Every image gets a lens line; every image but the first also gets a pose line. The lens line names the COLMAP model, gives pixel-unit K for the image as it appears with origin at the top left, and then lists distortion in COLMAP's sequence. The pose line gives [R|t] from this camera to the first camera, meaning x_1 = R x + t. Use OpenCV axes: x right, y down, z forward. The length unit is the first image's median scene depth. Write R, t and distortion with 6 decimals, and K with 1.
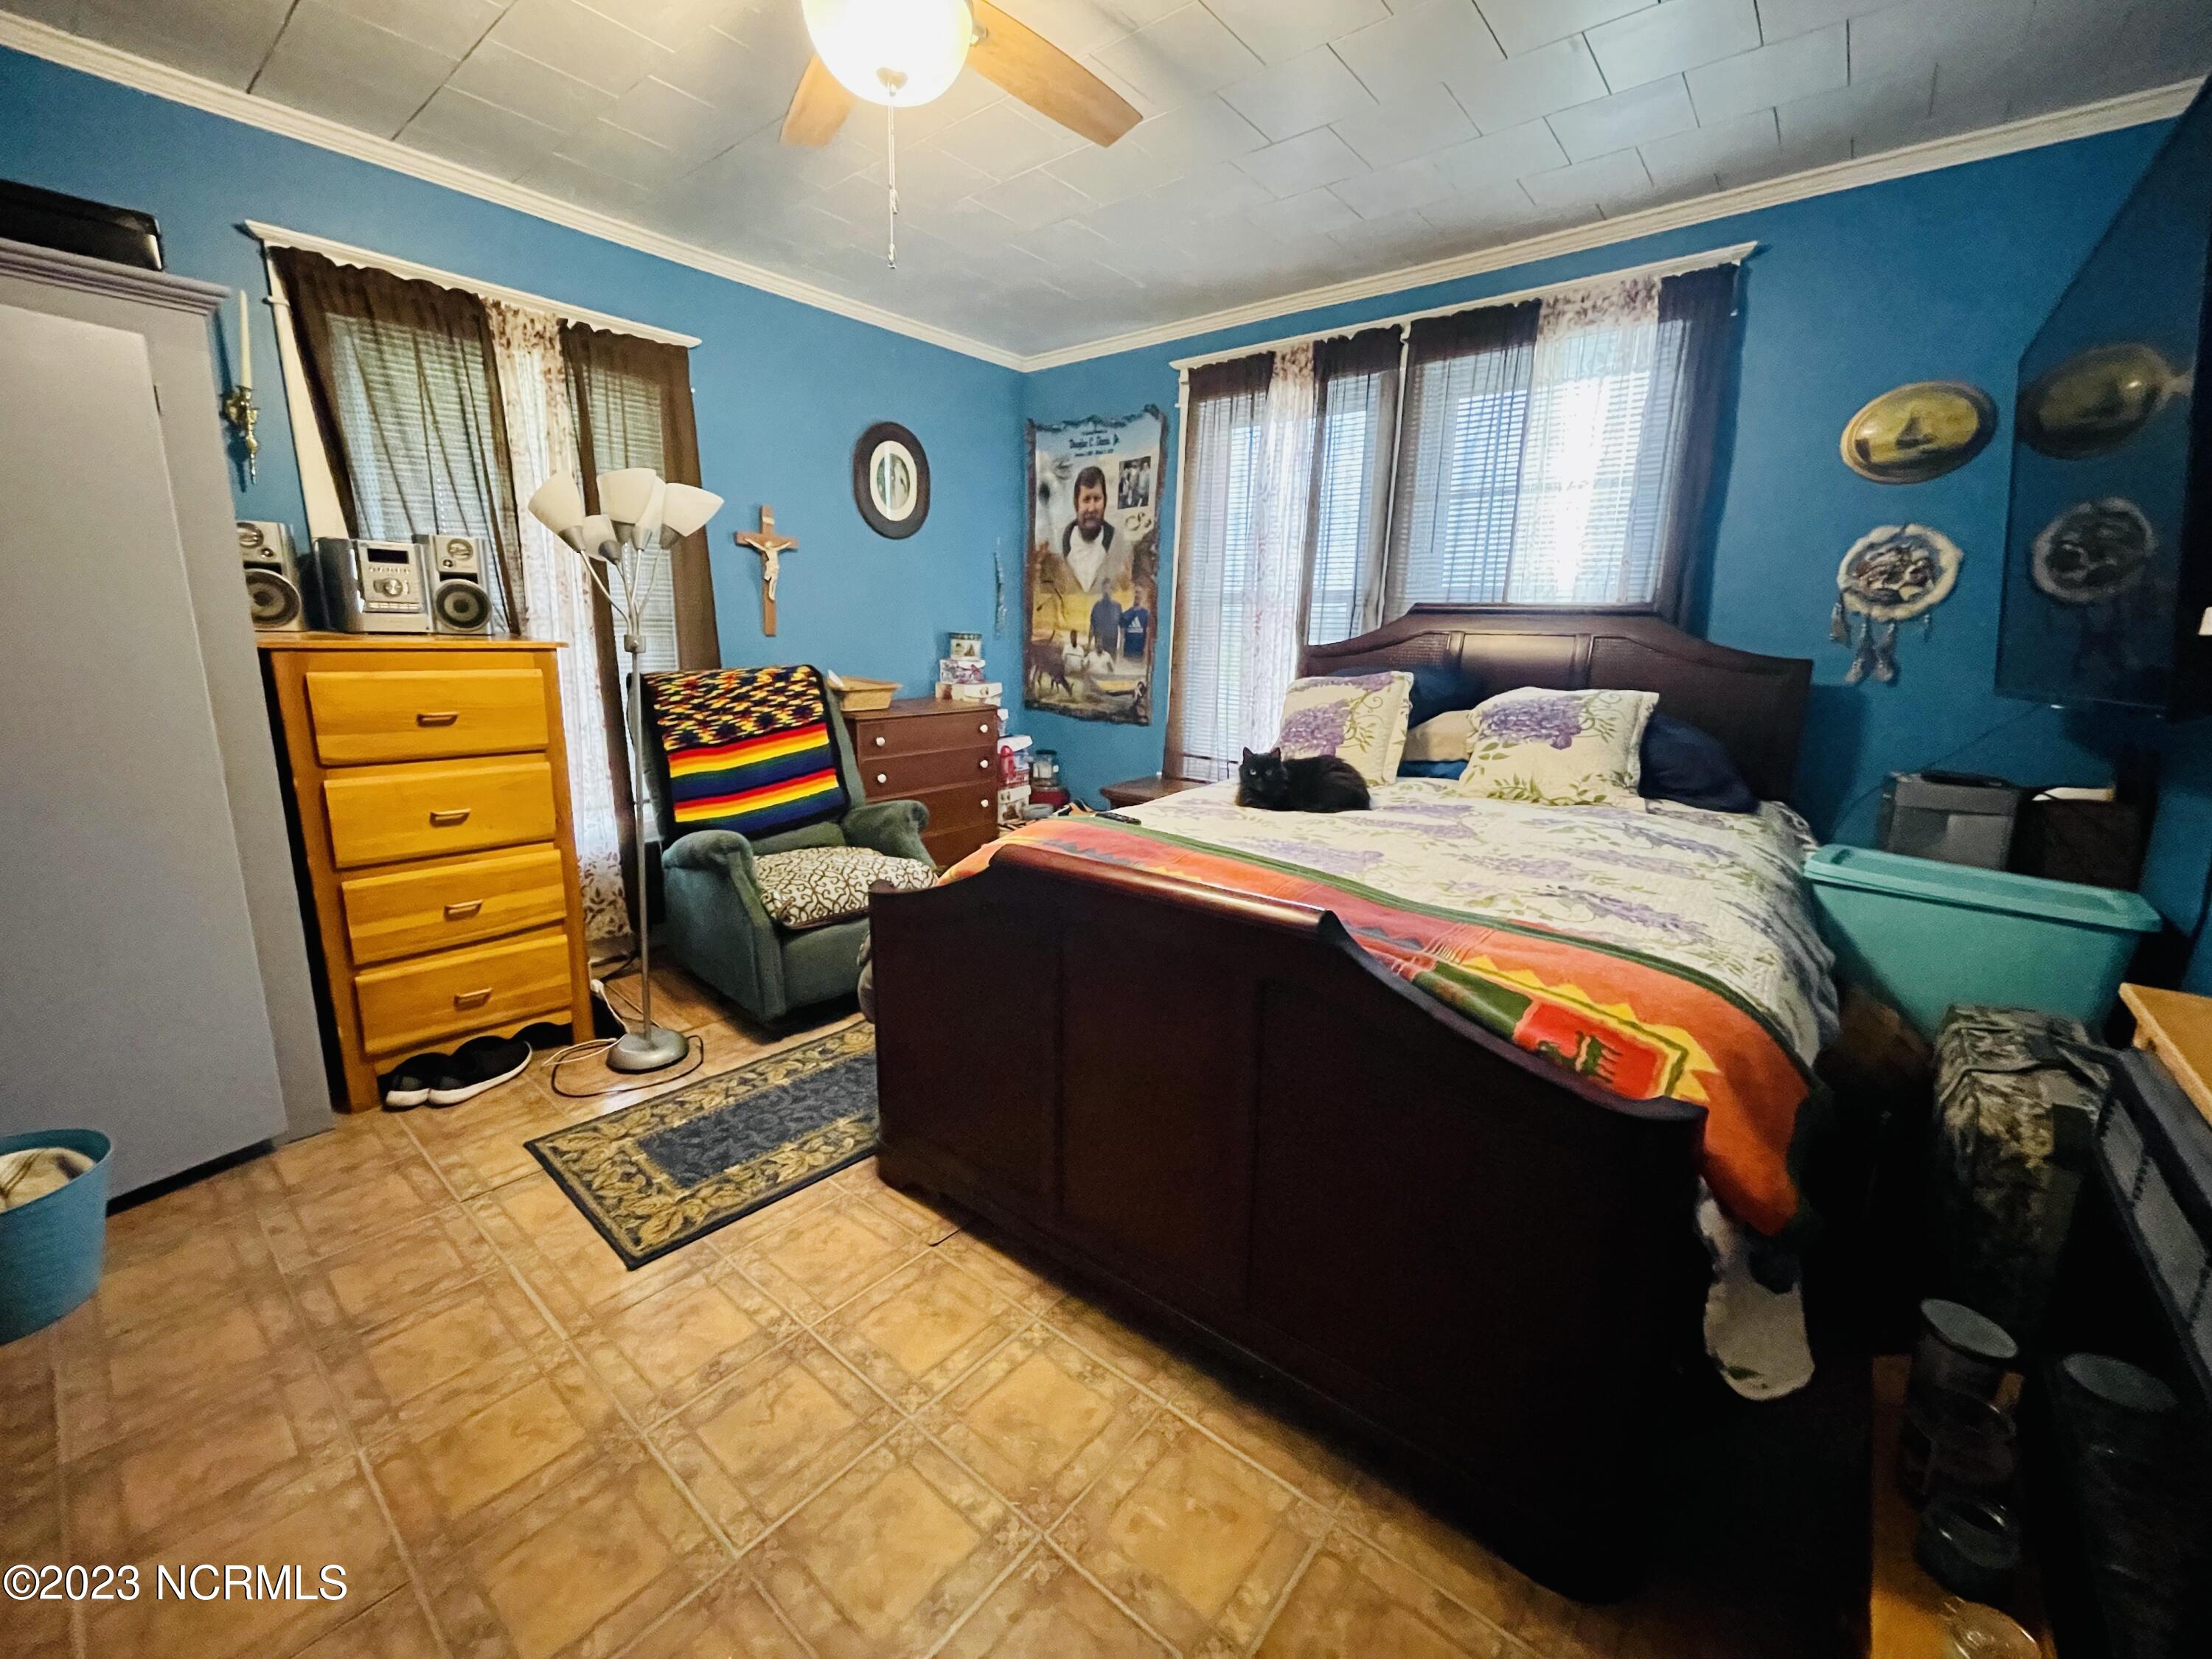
lens RADIAL K [[915.4, 0, 1095.6], [0, 915.4, 816.0], [0, 0, 1]] dist [0.013875, 0.000285]
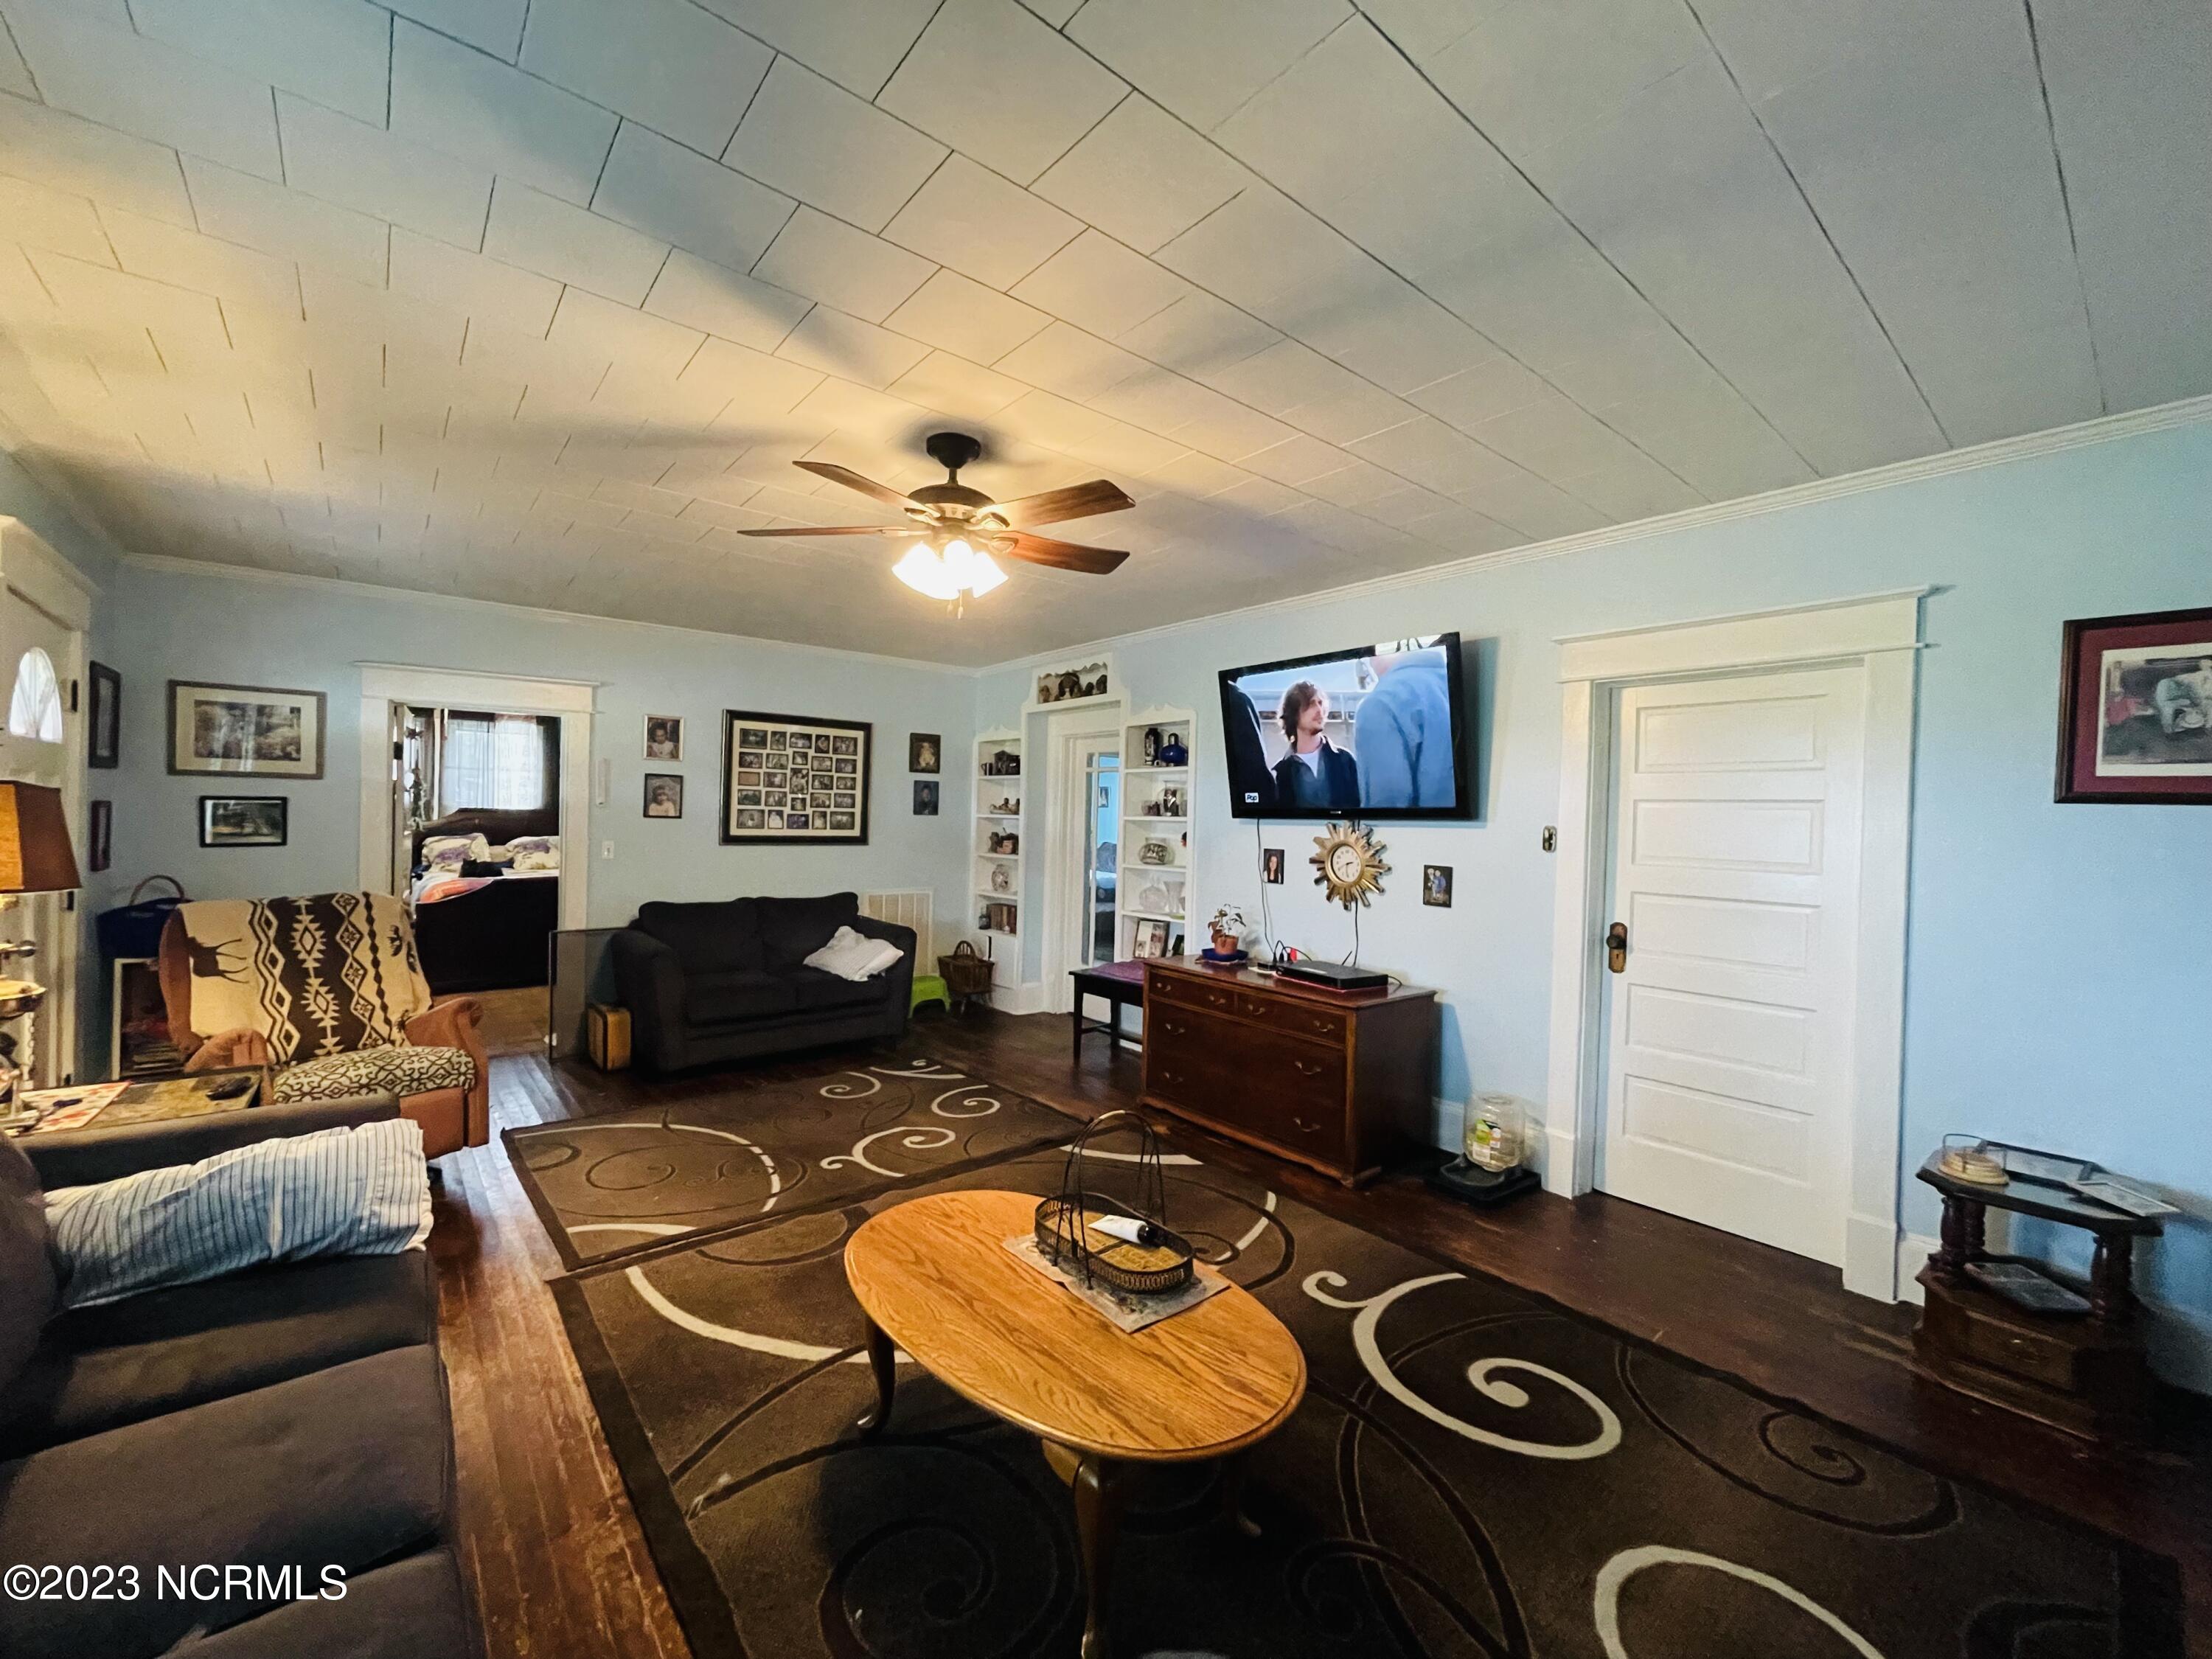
lens RADIAL K [[915.4, 0, 1095.6], [0, 915.4, 816.0], [0, 0, 1]] dist [0.013875, 0.000285]
pose [[0.158865, -0.010380, 0.987246, -2.489860], [0.176559, 0.984124, -0.018064, 0.206787], [-0.971385, 0.177177, 0.158176, -1.509261]]
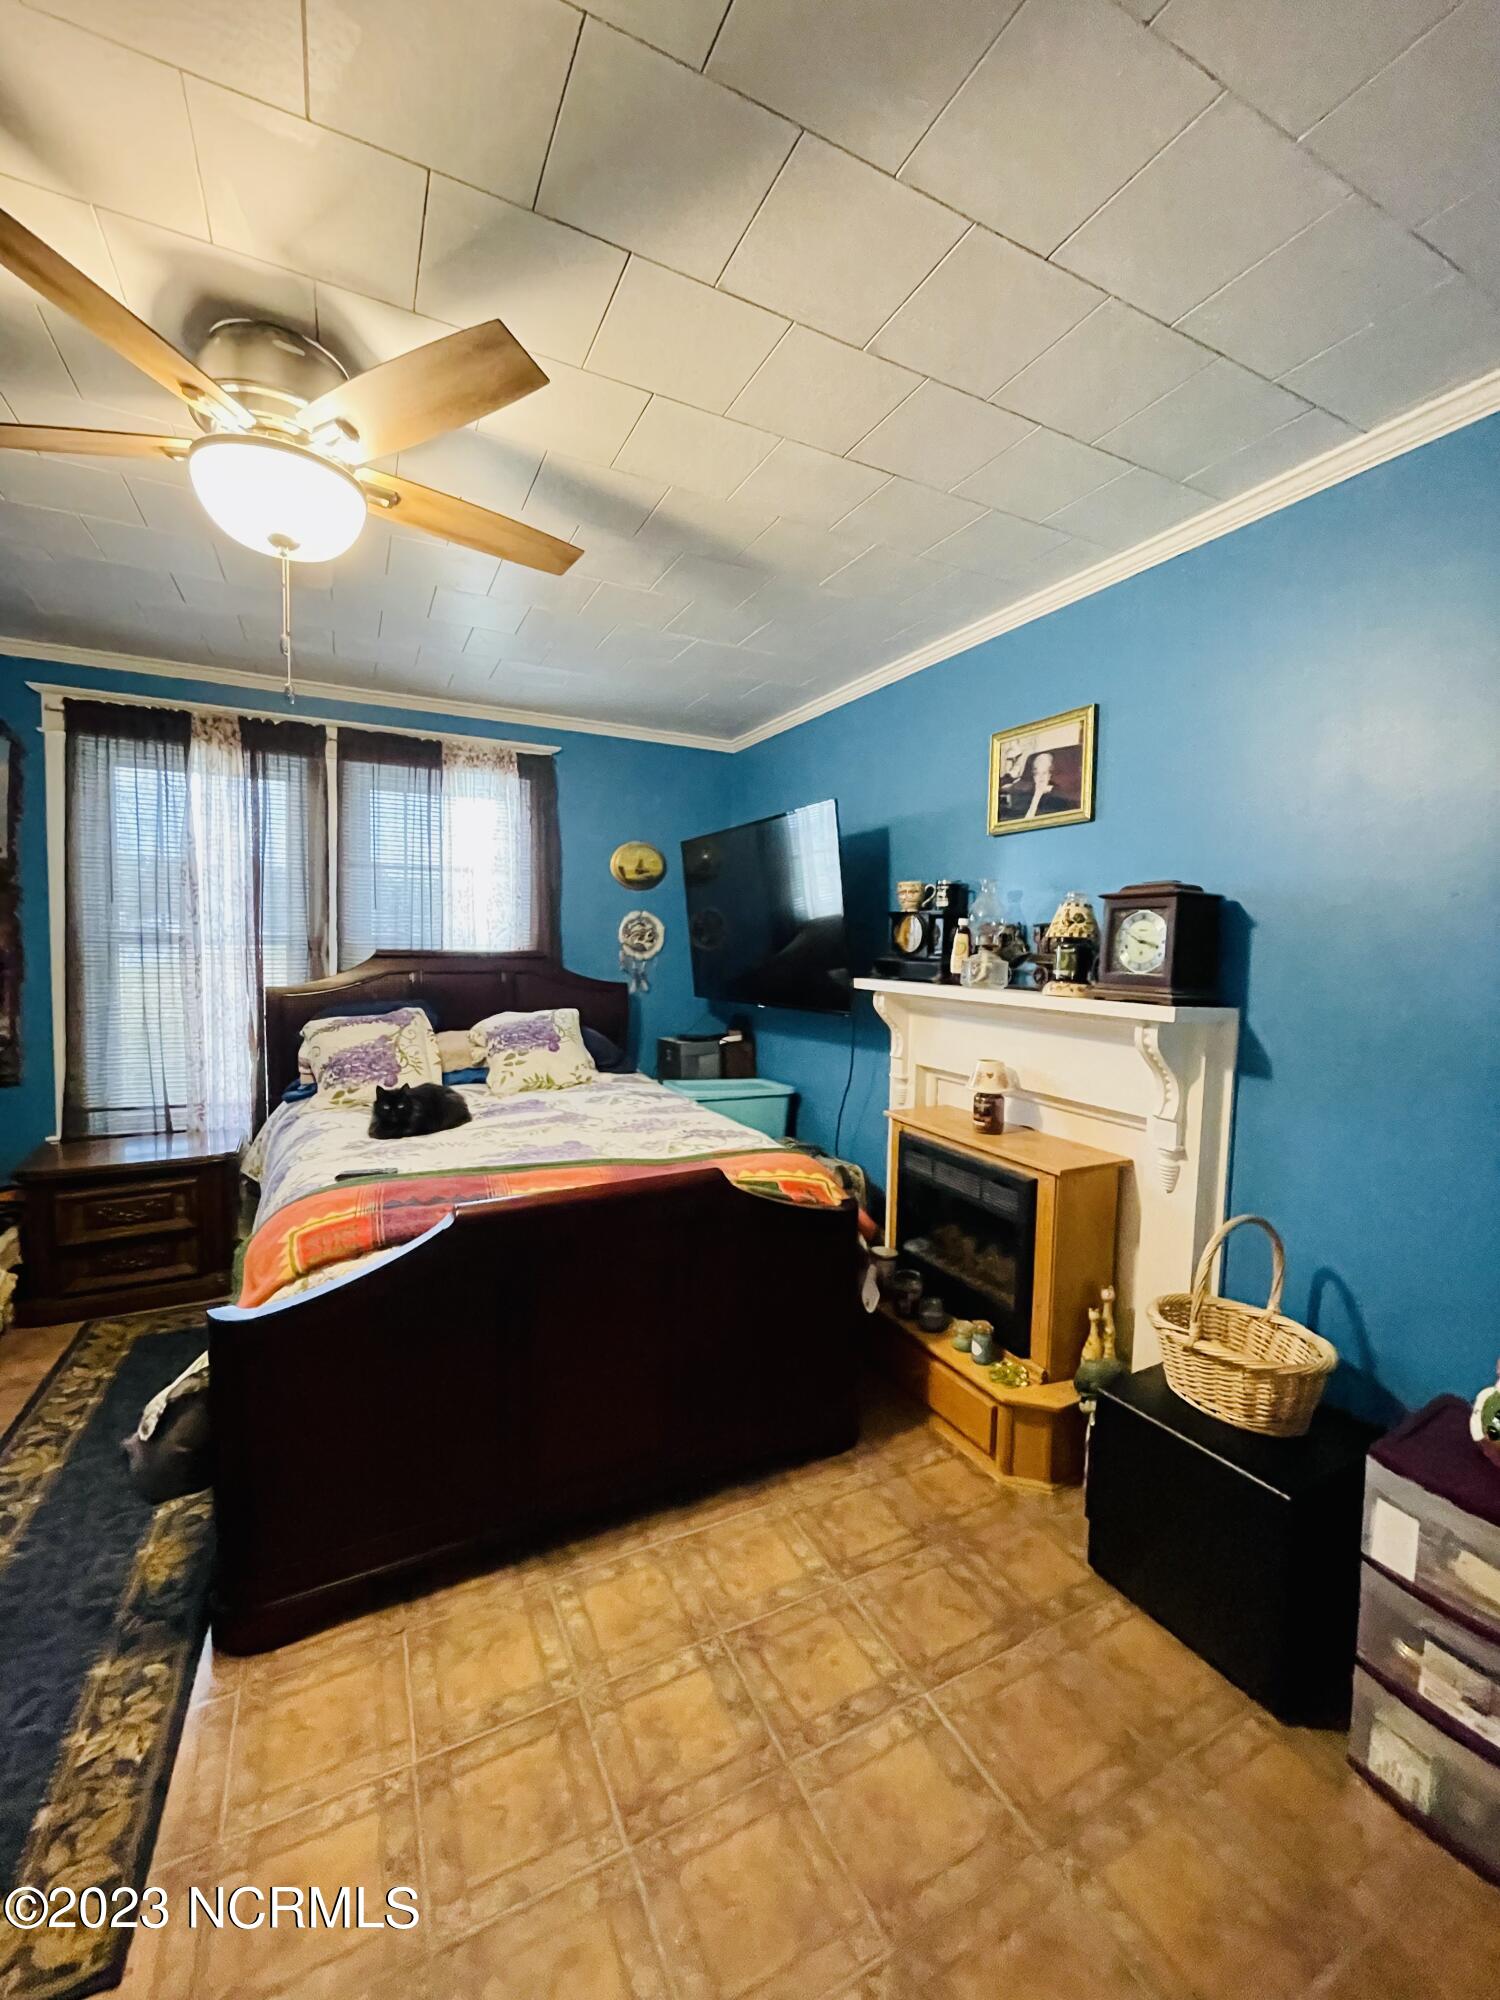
lens RADIAL K [[804.1, 0, 758.2], [0, 804.1, 998.9], [0, 0, 1]] dist [0.001758, -0.000343]
pose [[0.389033, -0.085722, 0.917227, -0.569440], [0.175867, 0.984260, 0.017394, -0.118050], [-0.904281, 0.154543, 0.397985, 0.139286]]
